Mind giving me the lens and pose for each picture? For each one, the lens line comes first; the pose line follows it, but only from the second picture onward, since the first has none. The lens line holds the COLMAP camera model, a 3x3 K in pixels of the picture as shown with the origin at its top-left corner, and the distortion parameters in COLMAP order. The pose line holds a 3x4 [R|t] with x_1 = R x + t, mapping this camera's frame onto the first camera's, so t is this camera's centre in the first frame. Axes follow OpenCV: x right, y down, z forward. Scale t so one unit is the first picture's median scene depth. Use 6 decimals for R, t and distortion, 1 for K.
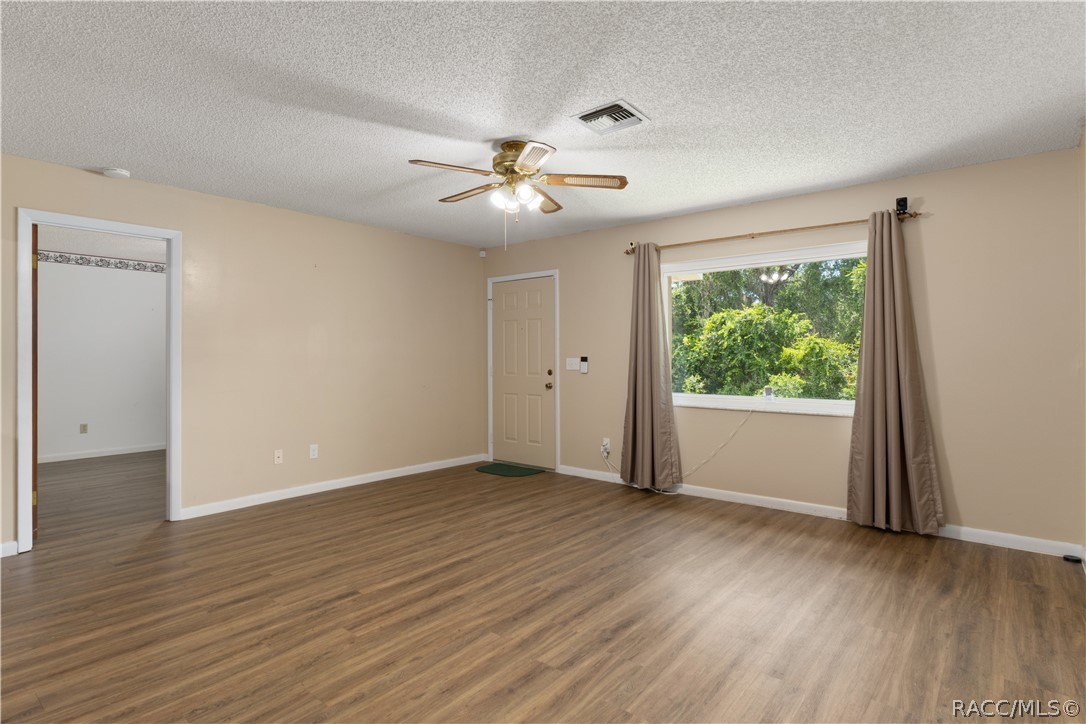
lens RADIAL K [[563.6, 0, 545.4], [0, 563.6, 362.2], [0, 0, 1]] dist [0.002828, -0.000736]
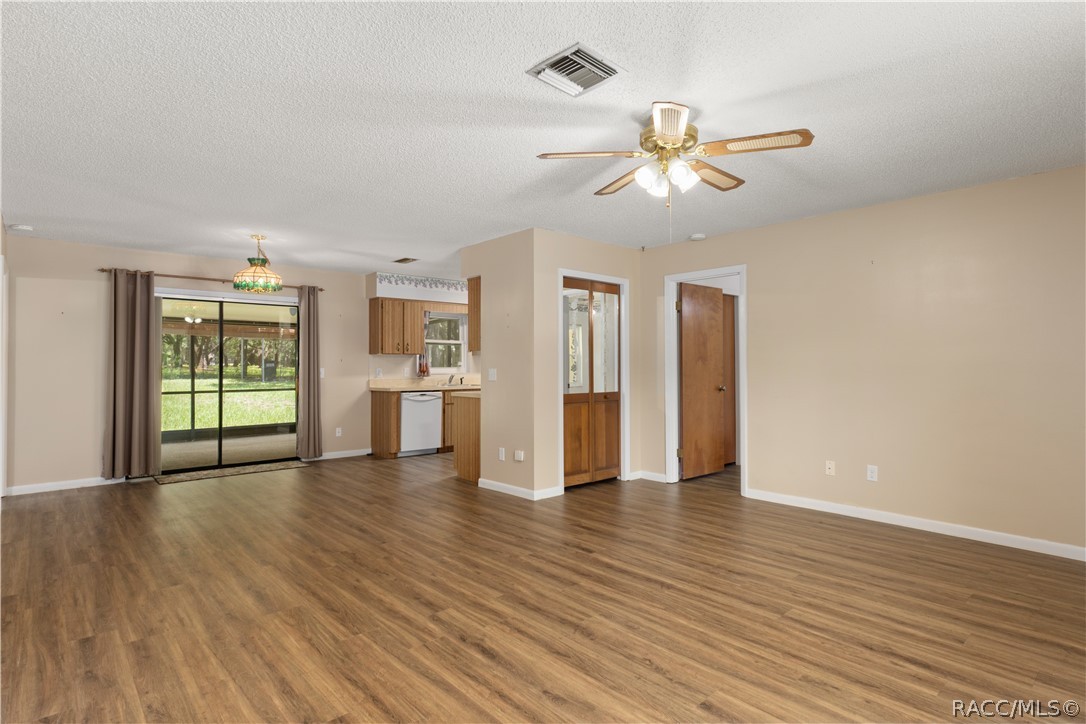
lens RADIAL K [[563.6, 0, 545.4], [0, 563.6, 362.2], [0, 0, 1]] dist [0.002828, -0.000736]
pose [[-0.152788, -0.004416, -0.988249, 0.853829], [-0.008775, 0.999957, -0.003111, -0.010863], [0.988220, 0.008197, -0.152820, 1.000710]]
